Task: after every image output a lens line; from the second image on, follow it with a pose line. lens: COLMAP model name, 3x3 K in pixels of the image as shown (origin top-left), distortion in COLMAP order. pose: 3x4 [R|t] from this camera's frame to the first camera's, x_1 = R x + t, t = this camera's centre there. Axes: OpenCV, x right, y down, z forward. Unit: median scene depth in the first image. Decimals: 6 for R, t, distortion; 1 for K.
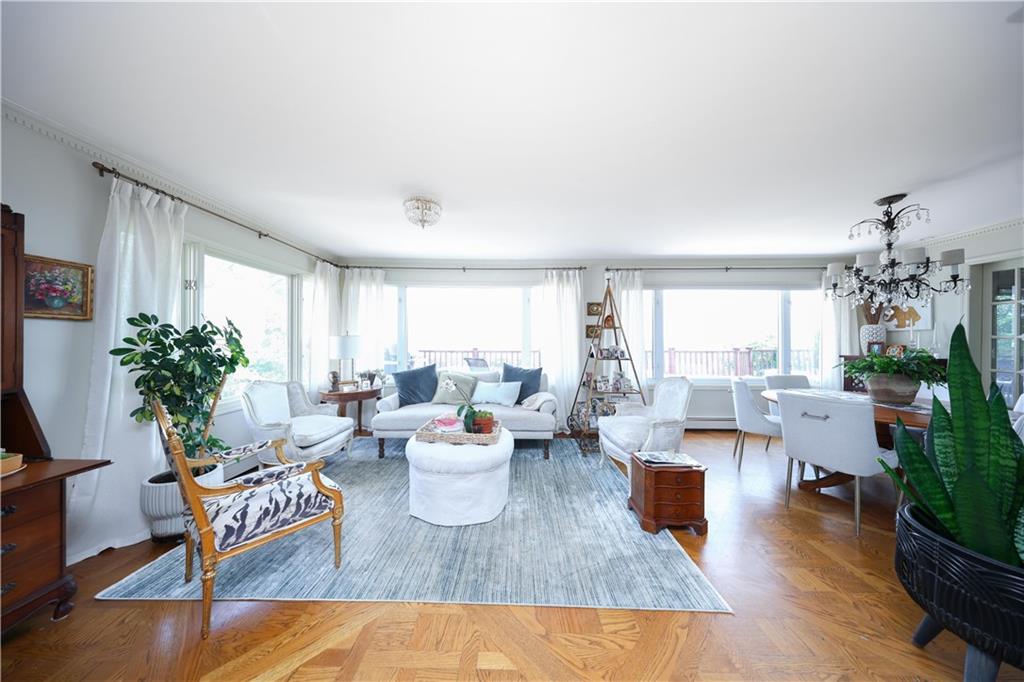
lens RADIAL K [[295.0, 0, 512.0], [0, 295.0, 339.3], [0, 0, 1]] dist [-0.000944, 0.000166]
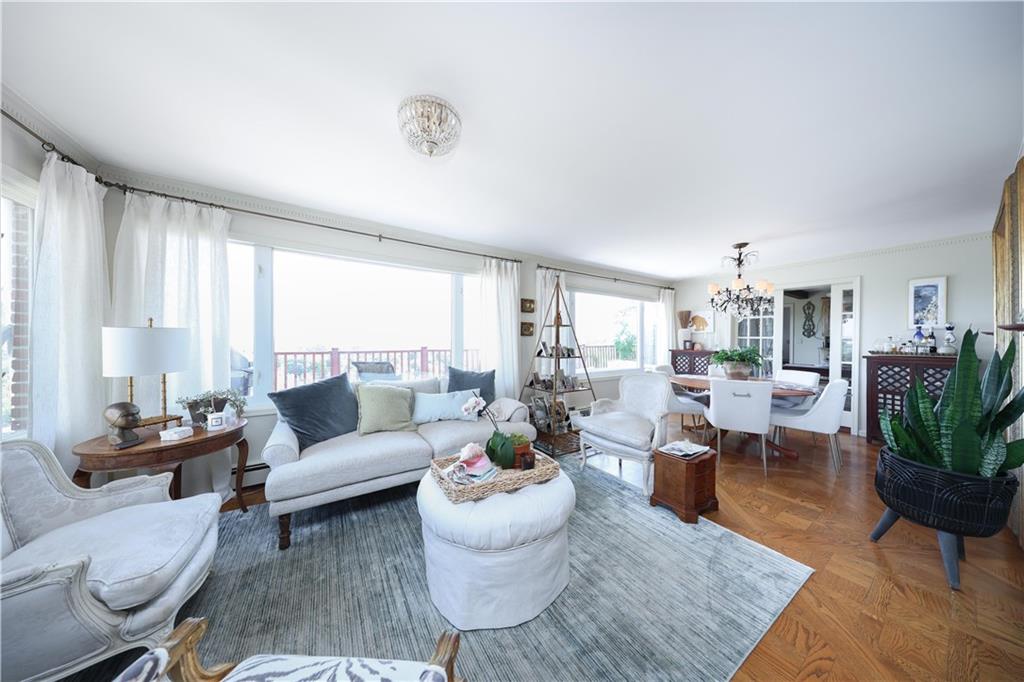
lens RADIAL K [[295.0, 0, 510.3], [0, 295.0, 340.1], [0, 0, 1]] dist [-0.000944, 0.000166]
pose [[0.831924, 0.000364, 0.554889, -0.500454], [-0.006791, 0.999932, 0.009525, 0.000693], [-0.554847, -0.011692, 0.831870, 0.384483]]
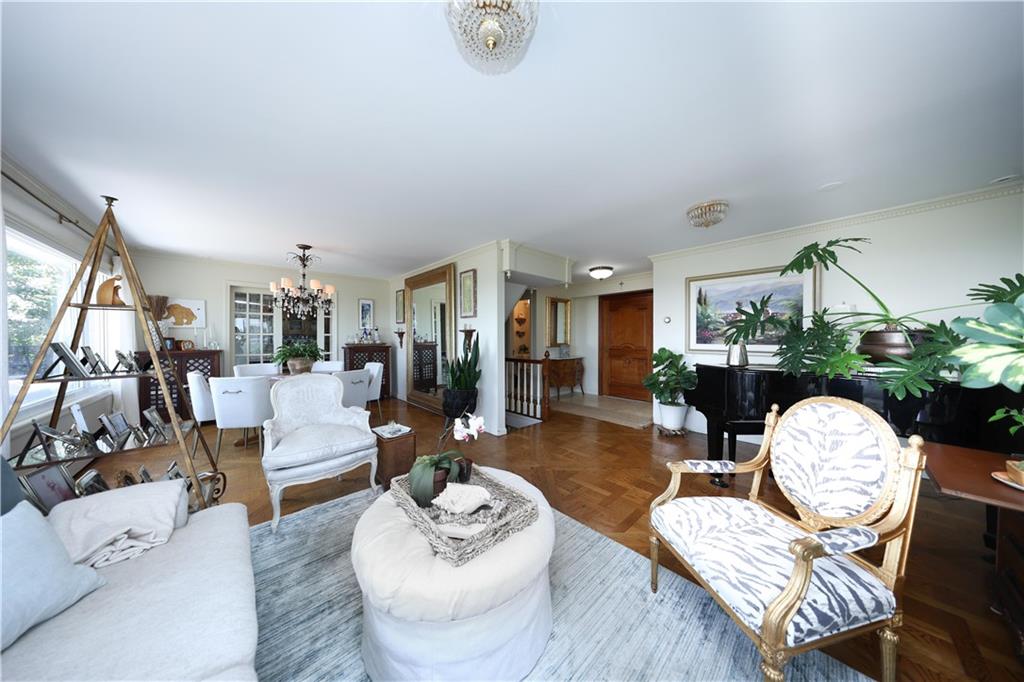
lens RADIAL K [[295.0, 0, 511.9], [0, 295.0, 340.5], [0, 0, 1]] dist [-0.000944, 0.000166]
pose [[-0.691308, -0.012081, 0.722459, -0.609840], [-0.004955, 0.999916, 0.011979, 0.003080], [-0.722543, 0.004701, -0.691310, 1.246207]]
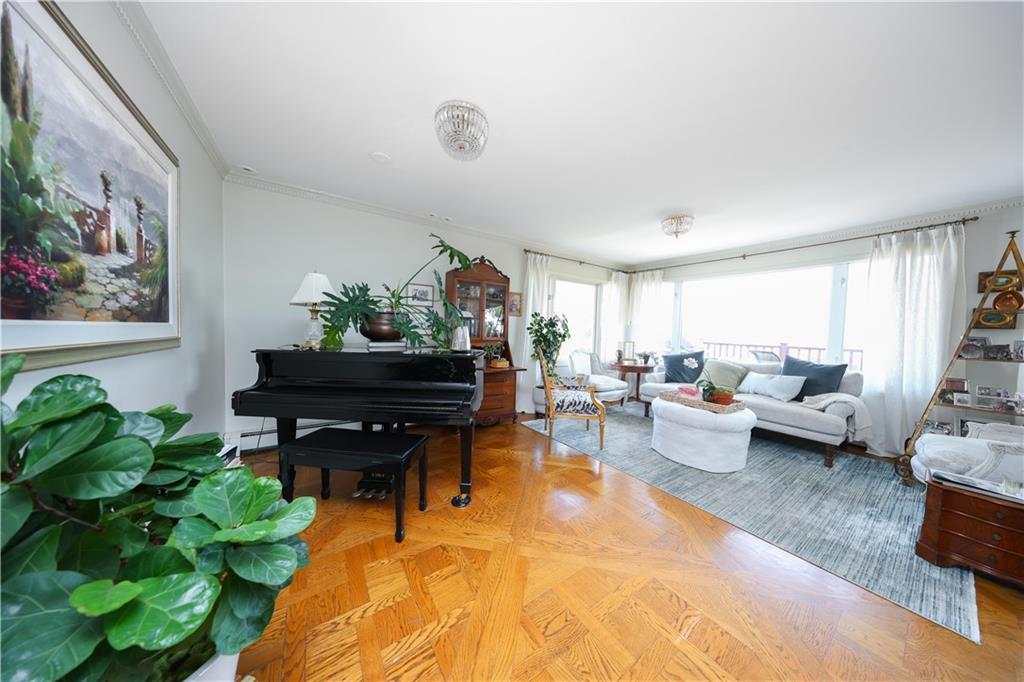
lens RADIAL K [[295.0, 0, 509.2], [0, 295.0, 338.4], [0, 0, 1]] dist [-0.000944, 0.000166]
pose [[0.564457, 0.036587, -0.824651, 0.356506], [-0.024615, 0.999319, 0.027488, 0.039950], [0.825096, 0.004783, 0.564973, -0.312048]]
